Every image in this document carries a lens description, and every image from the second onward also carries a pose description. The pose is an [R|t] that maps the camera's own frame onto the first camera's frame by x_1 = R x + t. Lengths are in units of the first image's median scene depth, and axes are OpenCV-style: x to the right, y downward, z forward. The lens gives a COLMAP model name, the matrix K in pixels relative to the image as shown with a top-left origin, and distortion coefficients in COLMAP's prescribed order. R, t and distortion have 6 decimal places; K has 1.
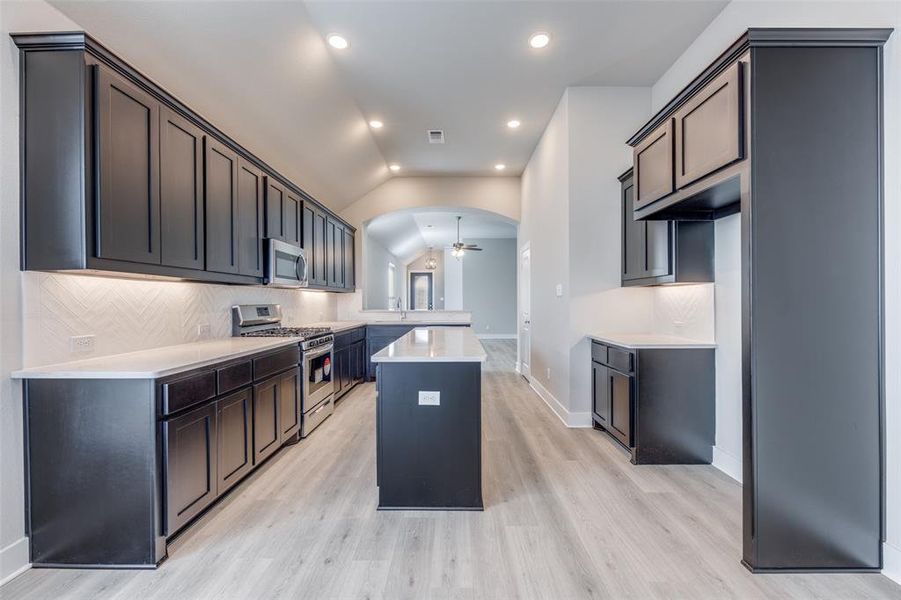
lens RADIAL K [[358.4, 0, 454.2], [0, 358.4, 302.5], [0, 0, 1]] dist [-0.003155, -0.000411]
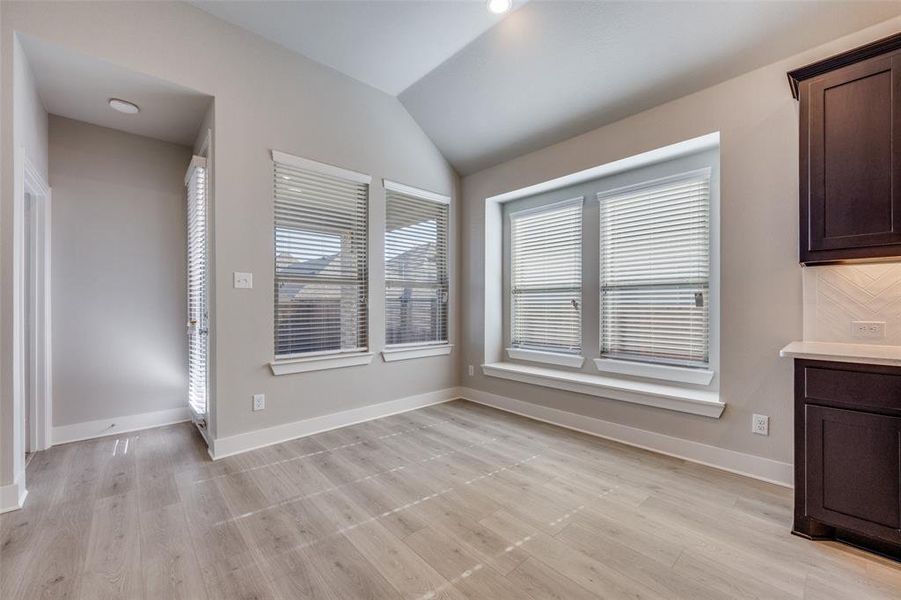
lens RADIAL K [[358.4, 0, 455.4], [0, 358.4, 304.7], [0, 0, 1]] dist [-0.003155, -0.000411]
pose [[-0.734191, 0.007348, -0.678903, 0.408483], [0.003412, 0.999969, 0.007132, 0.022518], [0.678934, 0.002920, -0.734193, 0.684903]]
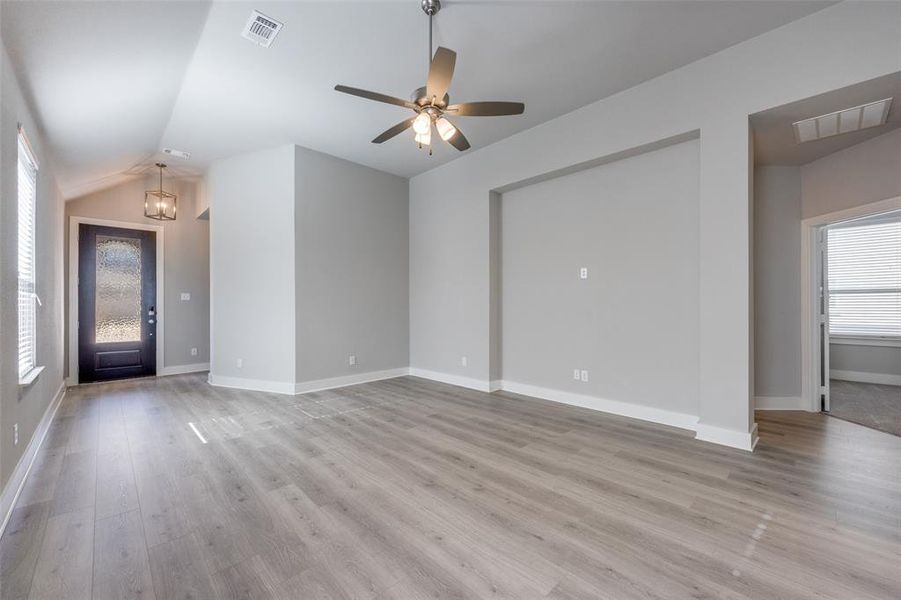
lens RADIAL K [[358.4, 0, 449.8], [0, 358.4, 301.6], [0, 0, 1]] dist [-0.003155, -0.000411]
pose [[0.714938, 0.004888, 0.699171, -0.594900], [0.003410, 0.999939, -0.010478, 0.006324], [-0.699180, 0.009876, 0.714878, 2.675510]]
